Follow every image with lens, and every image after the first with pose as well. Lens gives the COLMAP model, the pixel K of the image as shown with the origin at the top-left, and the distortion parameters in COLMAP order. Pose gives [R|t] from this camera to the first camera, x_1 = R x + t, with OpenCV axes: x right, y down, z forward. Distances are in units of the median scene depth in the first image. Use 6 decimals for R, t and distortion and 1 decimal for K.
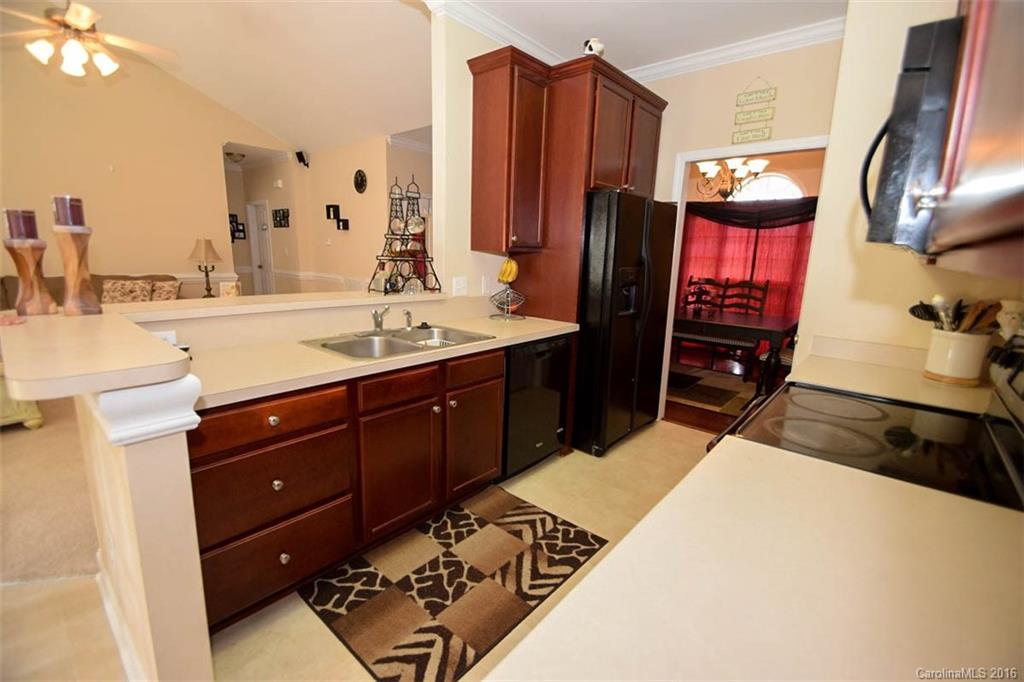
lens RADIAL K [[447.4, 0, 511.7], [0, 447.4, 345.7], [0, 0, 1]] dist [-0.002858, -0.001986]
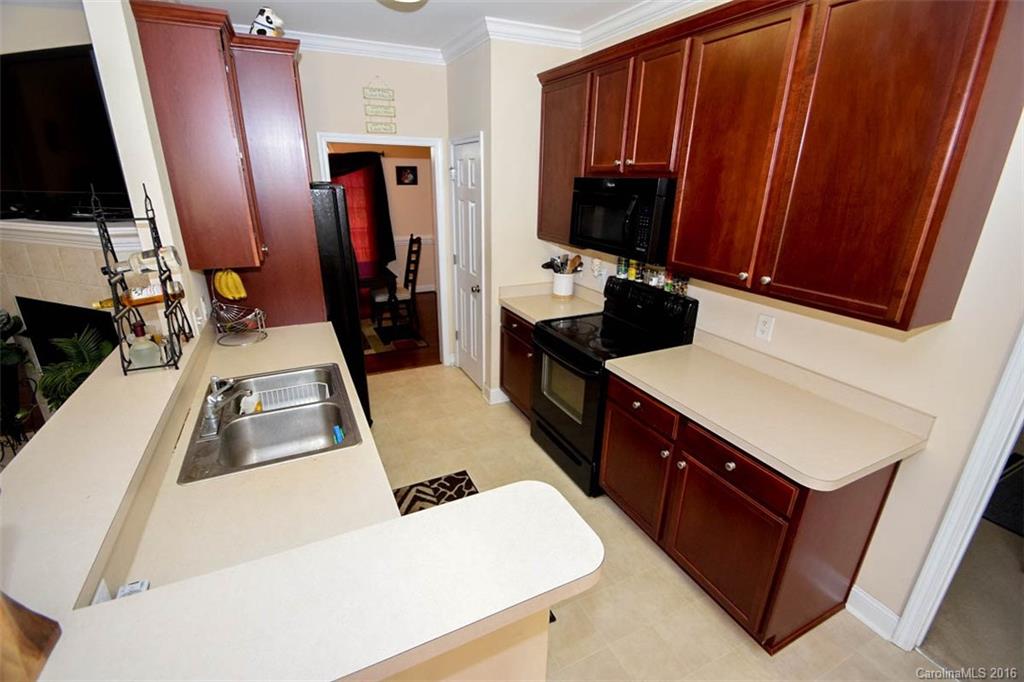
lens RADIAL K [[447.4, 0, 511.4], [0, 447.4, 344.1], [0, 0, 1]] dist [-0.002858, -0.001986]
pose [[0.394383, -0.341532, 0.853122, -0.311400], [0.188778, 0.938681, 0.288515, -0.117941], [-0.899347, 0.047265, 0.434674, 0.111368]]
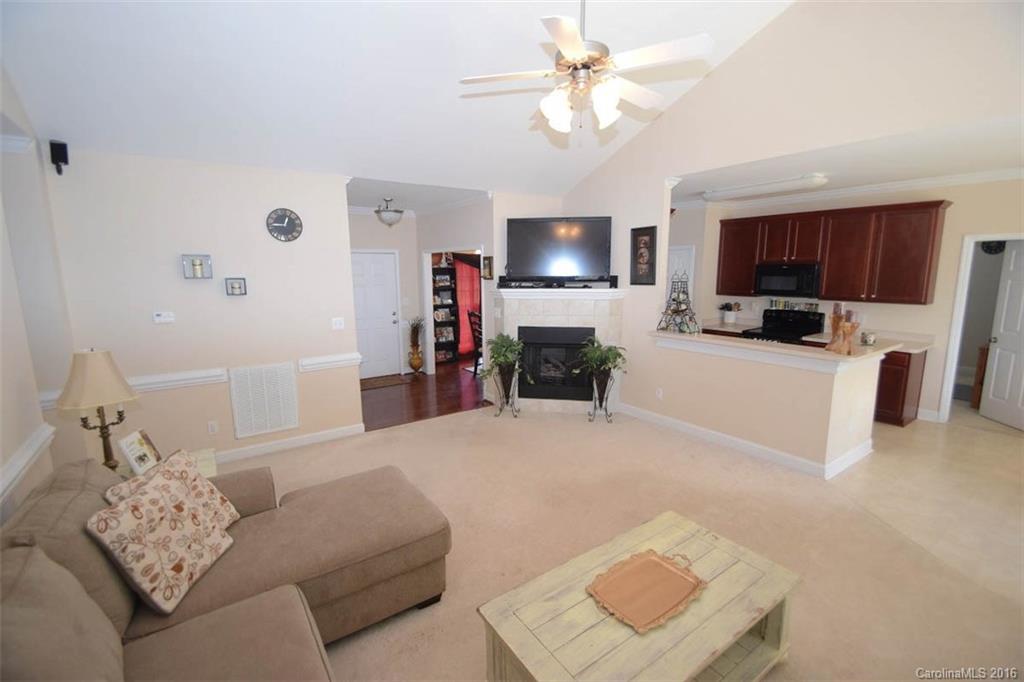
lens RADIAL K [[447.4, 0, 507.9], [0, 447.4, 340.2], [0, 0, 1]] dist [-0.002858, -0.001986]
pose [[0.247500, -0.187871, 0.950499, -1.119081], [0.217560, 0.966745, 0.134431, -0.250117], [-0.944146, 0.173519, 0.280143, 0.601067]]
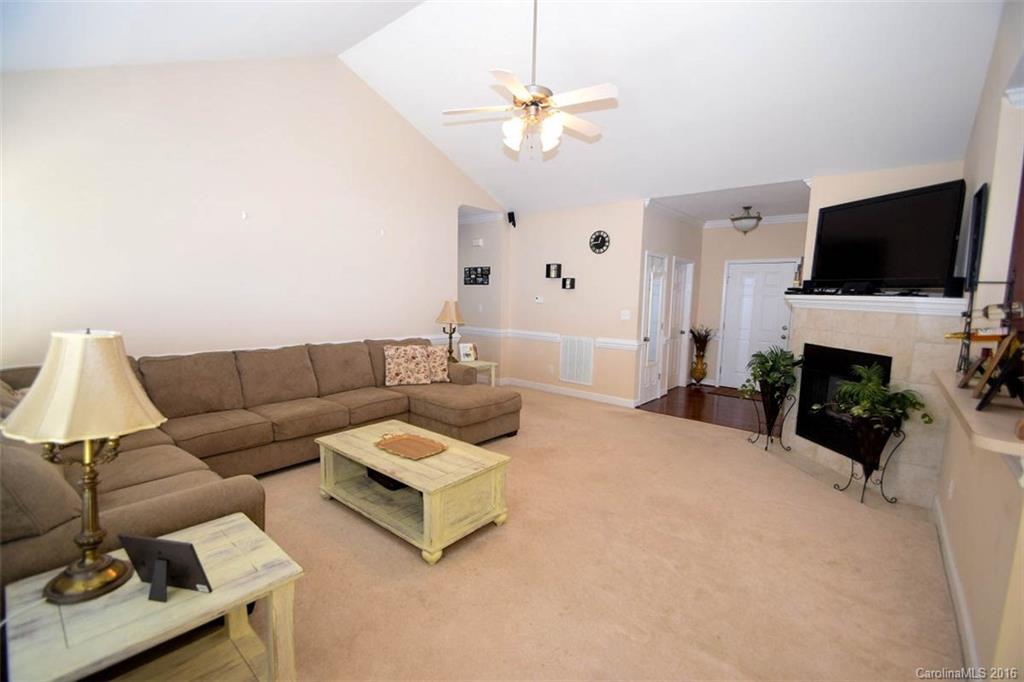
lens RADIAL K [[447.4, 0, 504.4], [0, 447.4, 338.9], [0, 0, 1]] dist [-0.002858, -0.001986]
pose [[0.999926, -0.009892, 0.007085, -0.662859], [0.010584, 0.994382, -0.105320, -0.057876], [-0.006003, 0.105387, 0.994413, 0.035351]]
